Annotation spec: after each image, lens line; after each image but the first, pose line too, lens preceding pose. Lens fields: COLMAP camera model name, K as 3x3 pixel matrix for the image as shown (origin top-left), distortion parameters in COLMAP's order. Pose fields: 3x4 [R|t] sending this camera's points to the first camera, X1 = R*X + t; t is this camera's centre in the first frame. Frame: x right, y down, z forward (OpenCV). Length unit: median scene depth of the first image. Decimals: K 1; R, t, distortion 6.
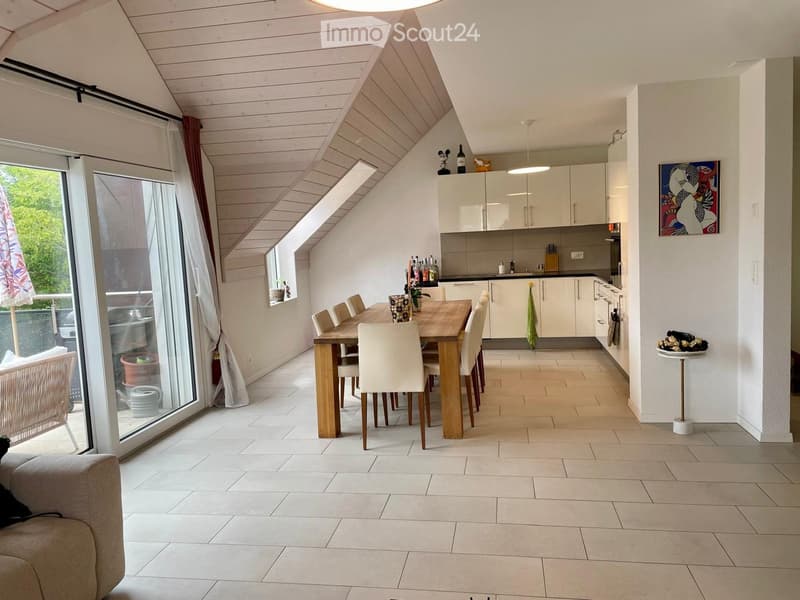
lens RADIAL K [[607.5, 0, 400.0], [0, 607.5, 300.0], [0, 0, 1]] dist [0.076864, -0.000358]
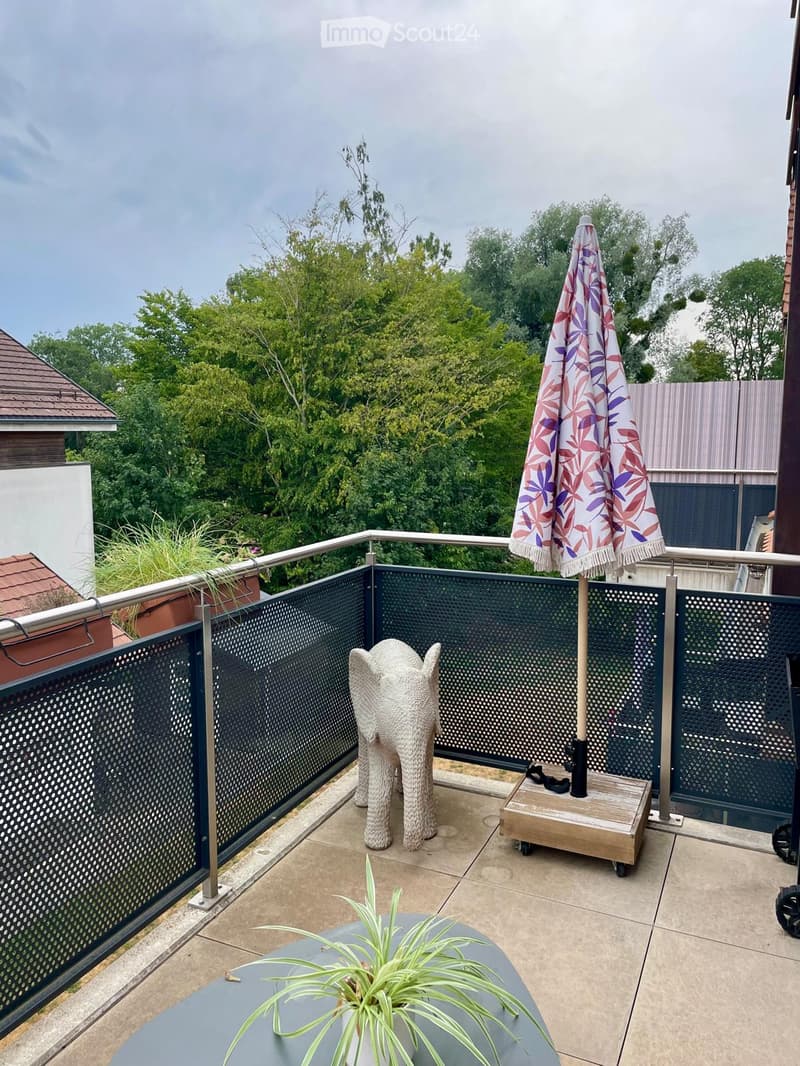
lens RADIAL K [[809.4, 0, 400.0], [0, 809.4, 533.0], [0, 0, 1]] dist [0.076864, -0.000358]
pose [[0.966557, 0.081825, -0.243049, -0.618154], [-0.073464, 0.996358, 0.043284, -0.027134], [0.245706, -0.023981, 0.969048, 0.530107]]
